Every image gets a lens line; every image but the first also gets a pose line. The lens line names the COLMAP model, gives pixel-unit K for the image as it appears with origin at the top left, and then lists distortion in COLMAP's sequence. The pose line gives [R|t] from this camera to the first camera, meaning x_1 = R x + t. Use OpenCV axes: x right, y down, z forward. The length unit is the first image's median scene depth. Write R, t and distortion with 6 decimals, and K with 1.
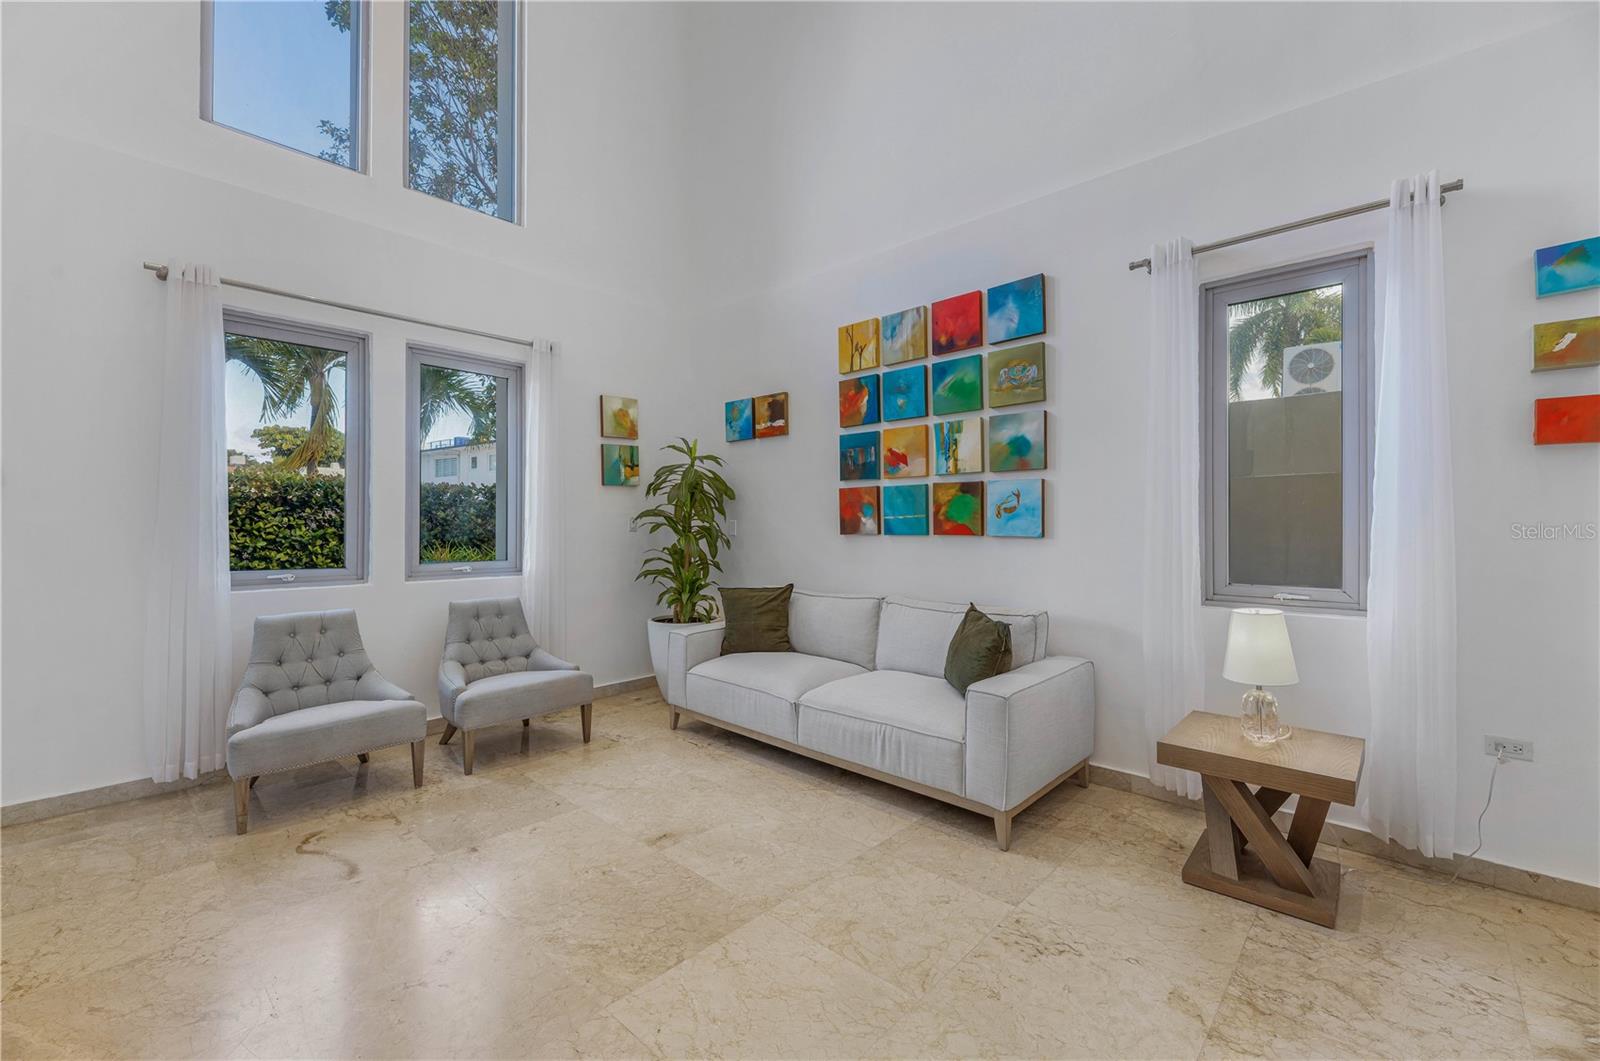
lens RADIAL K [[651.0, 0, 800.0], [0, 651.0, 530.5], [0, 0, 1]] dist [-0.000218, -0.000049]
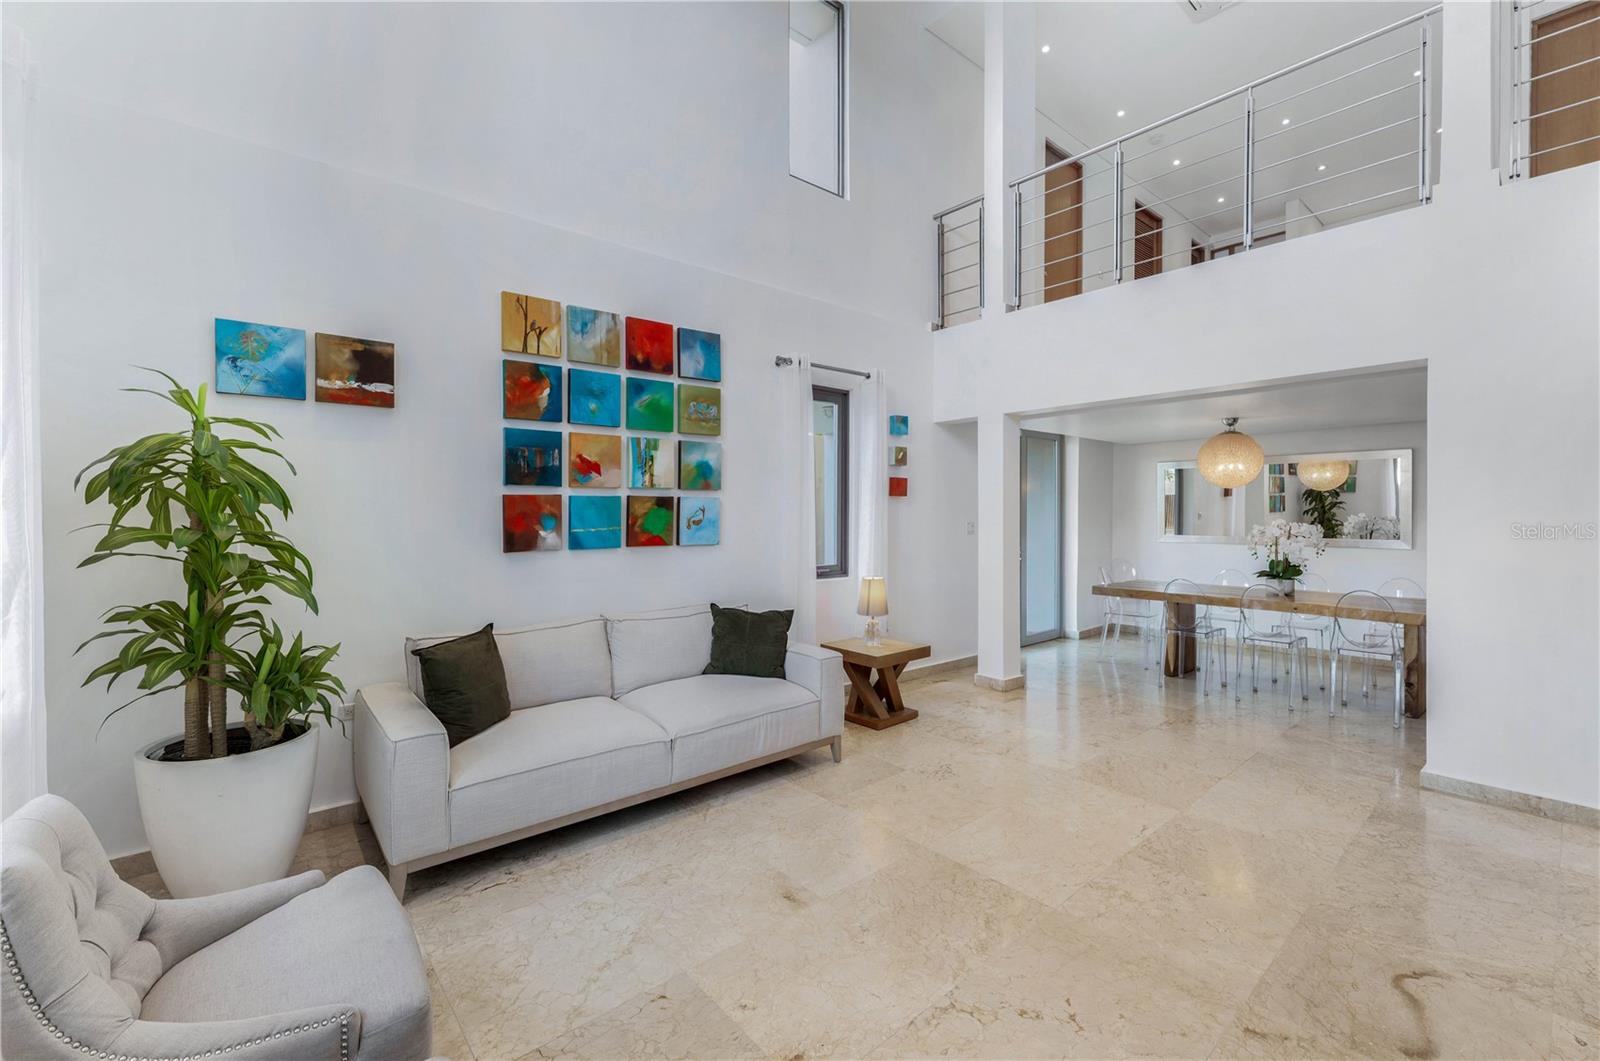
lens RADIAL K [[666.1, 0, 792.1], [0, 666.1, 525.8], [0, 0, 1]] dist [-0.001579, -0.000091]
pose [[0.122318, -0.019819, 0.992293, -0.776403], [0.012465, 0.999752, 0.018431, -0.041337], [-0.992413, 0.010114, 0.122535, 0.614695]]
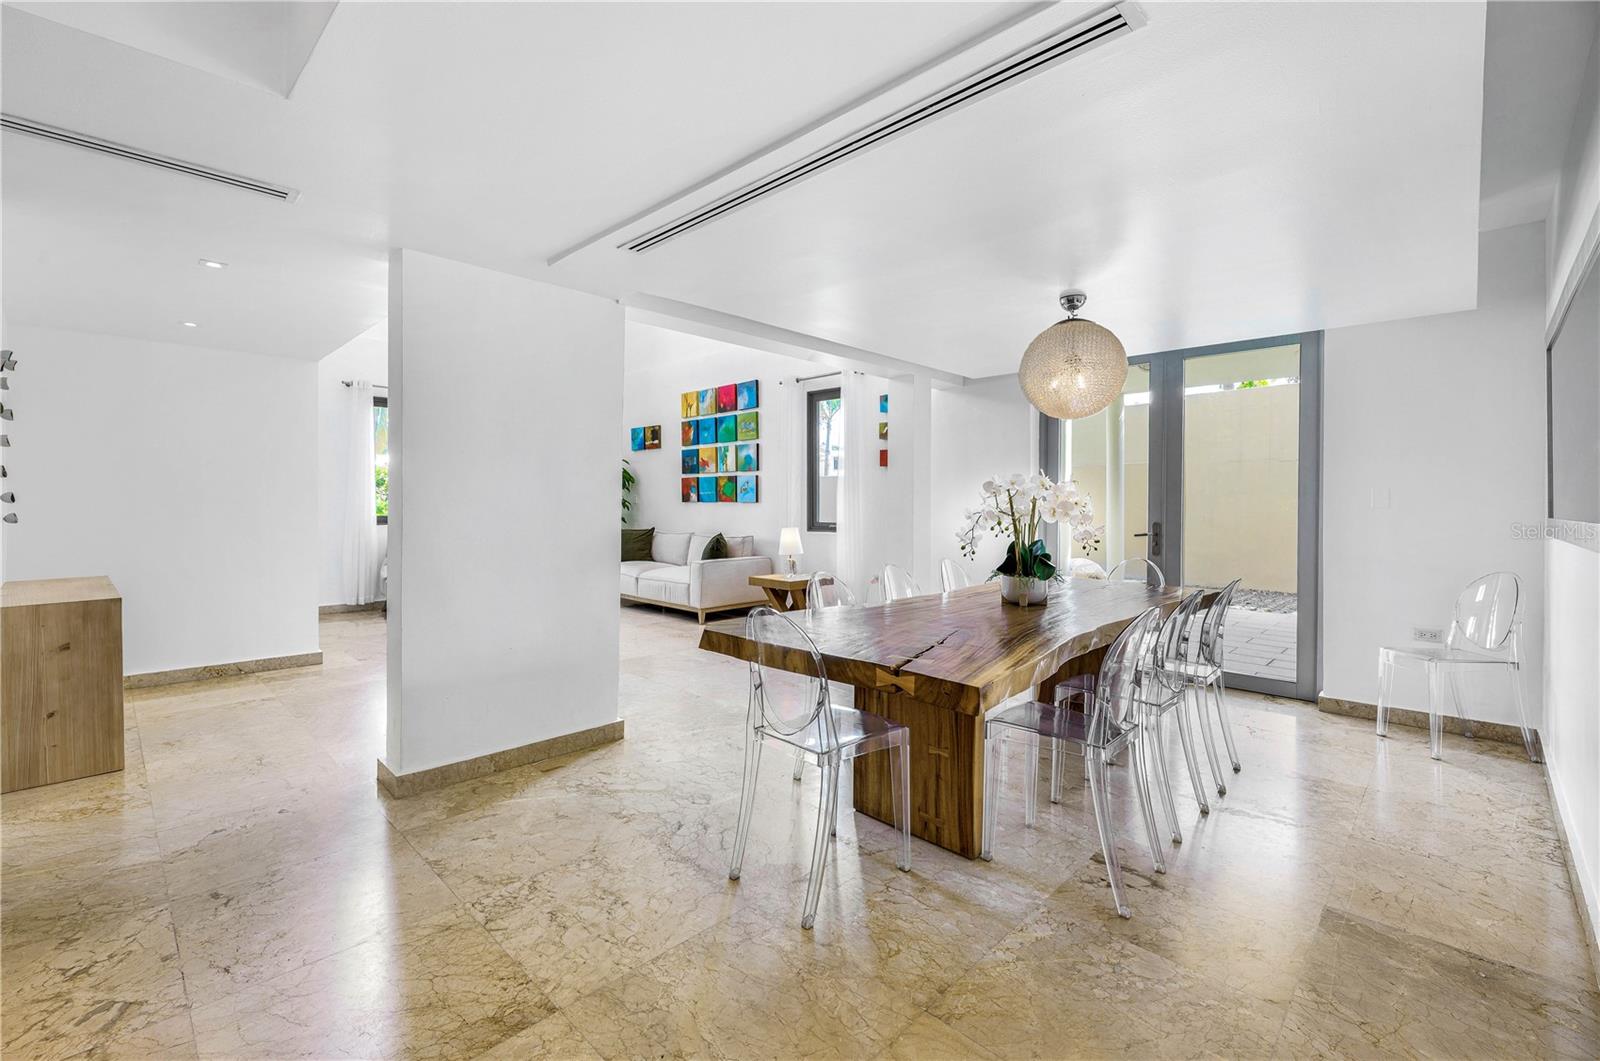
lens RADIAL K [[606.9, 0, 813.4], [0, 606.9, 505.6], [0, 0, 1]] dist [-0.000329, -0.003252]
pose [[0.999680, 0.003165, 0.025114, 0.445398], [-0.003079, 0.999989, -0.003474, 0.023502], [-0.025125, 0.003395, 0.999679, -0.872023]]
